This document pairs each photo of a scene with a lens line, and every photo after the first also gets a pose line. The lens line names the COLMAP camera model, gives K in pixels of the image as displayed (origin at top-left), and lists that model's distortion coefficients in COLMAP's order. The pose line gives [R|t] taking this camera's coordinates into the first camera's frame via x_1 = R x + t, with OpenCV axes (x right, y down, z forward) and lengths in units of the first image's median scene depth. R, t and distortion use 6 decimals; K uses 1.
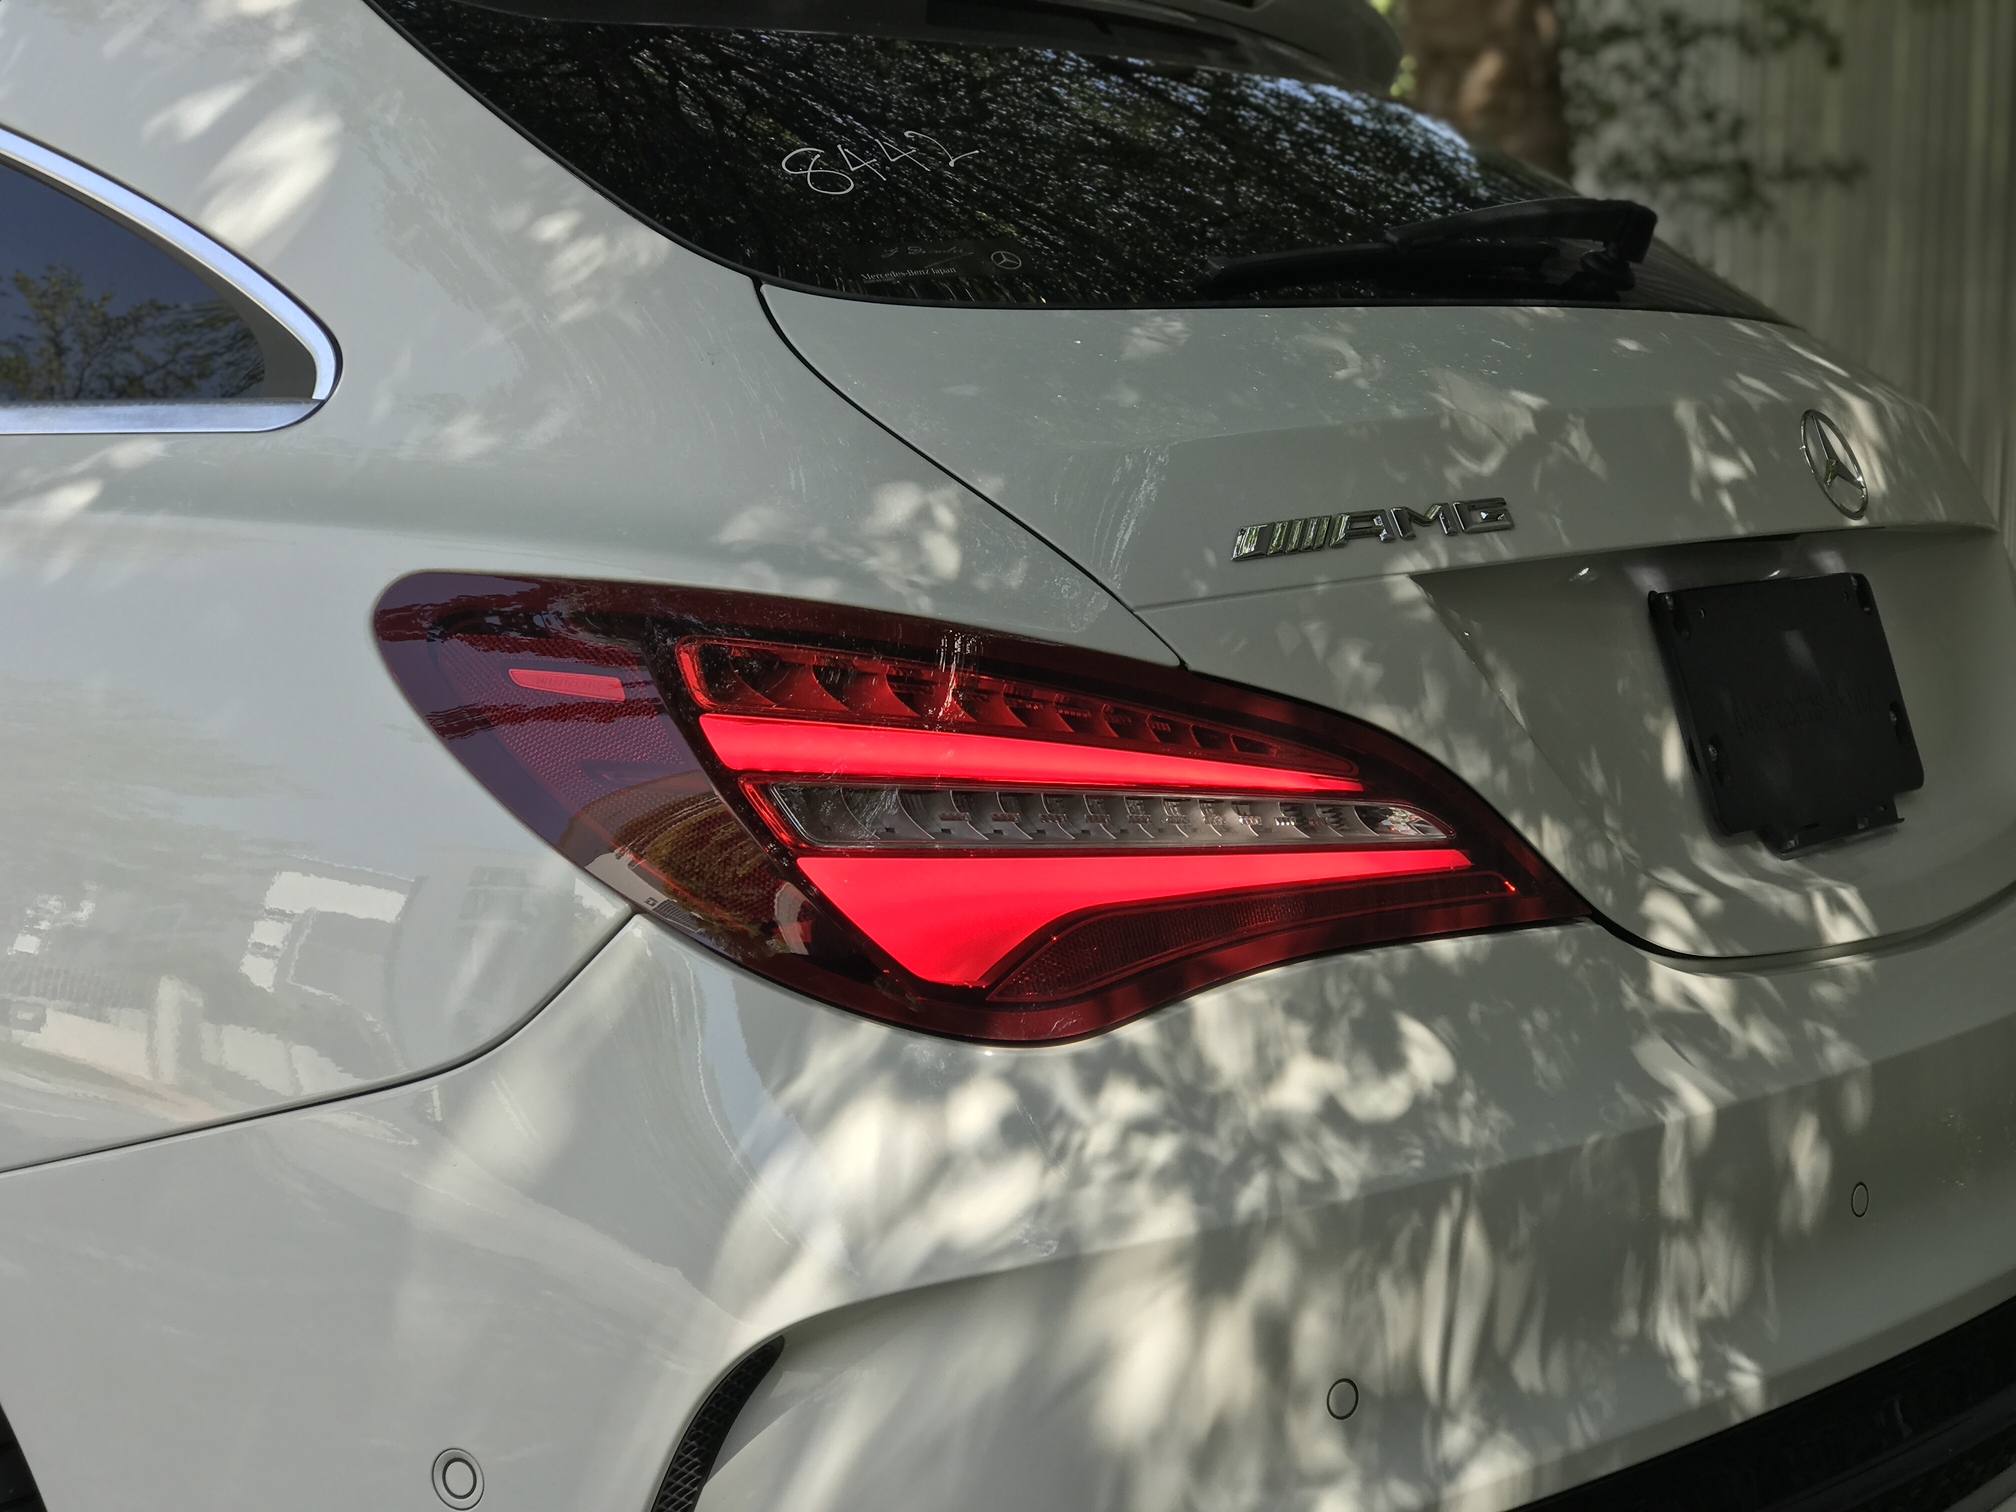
lens RADIAL K [[3314.3, 0, 1010.7], [0, 3314.3, 759.4], [0, 0, 1]] dist [0.239422, 0.000000]
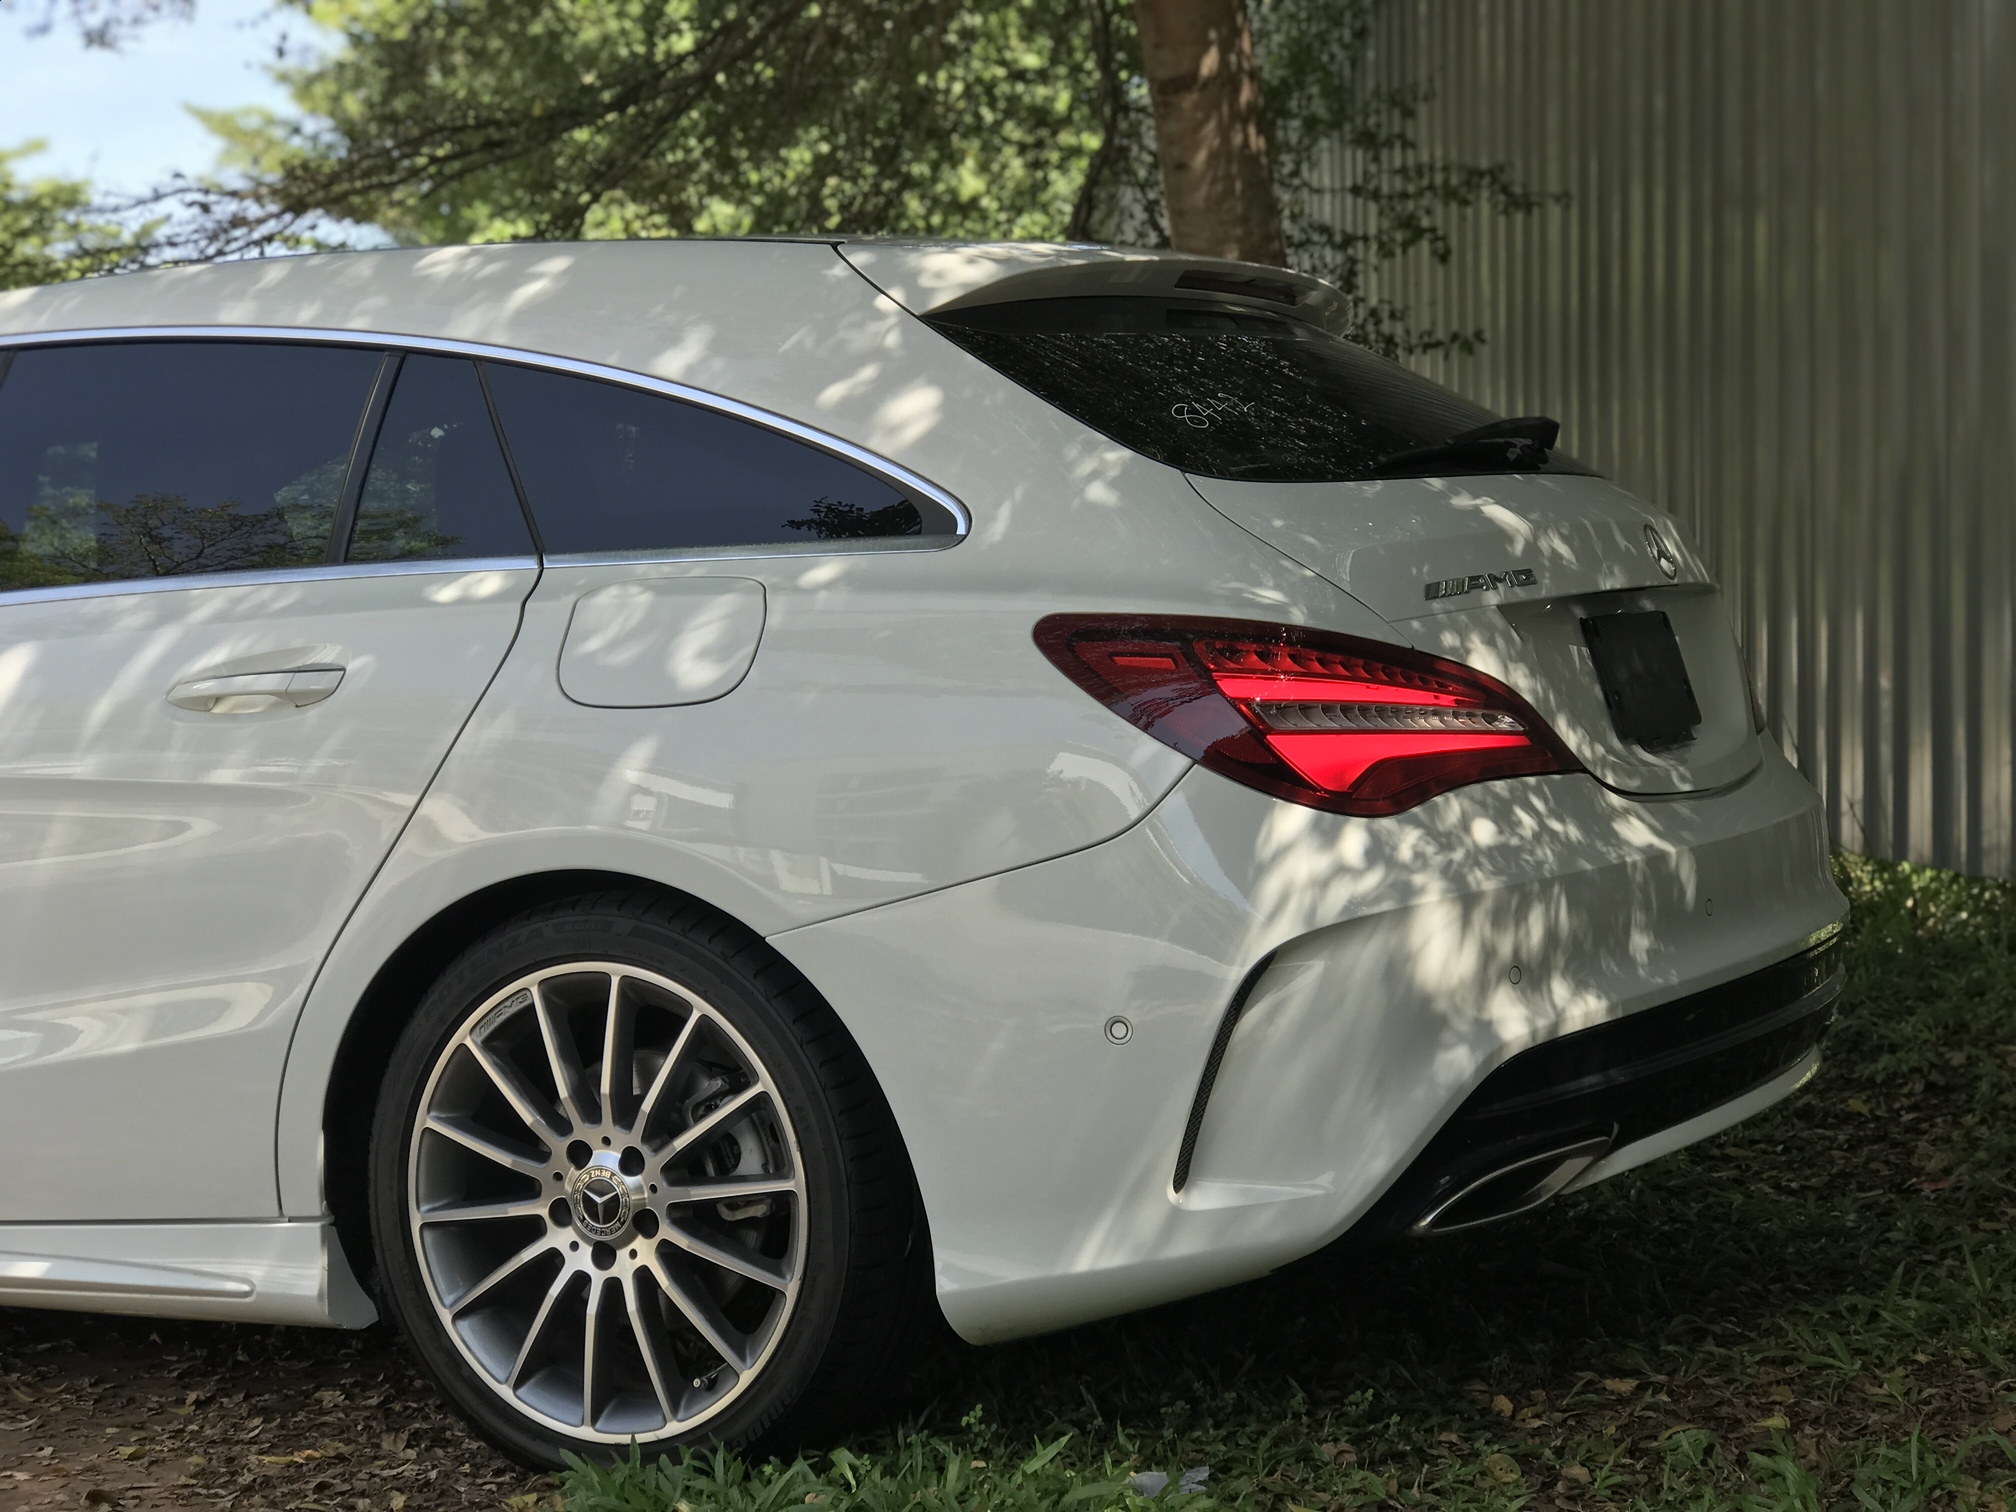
lens RADIAL K [[3277.5, 0, 1005.5], [0, 3277.5, 739.7], [0, 0, 1]] dist [0.113960, 0.000000]
pose [[0.990687, -0.027005, 0.133450, -0.462330], [0.032659, 0.998651, -0.040364, 0.101431], [-0.132180, 0.044347, 0.990233, -0.991617]]
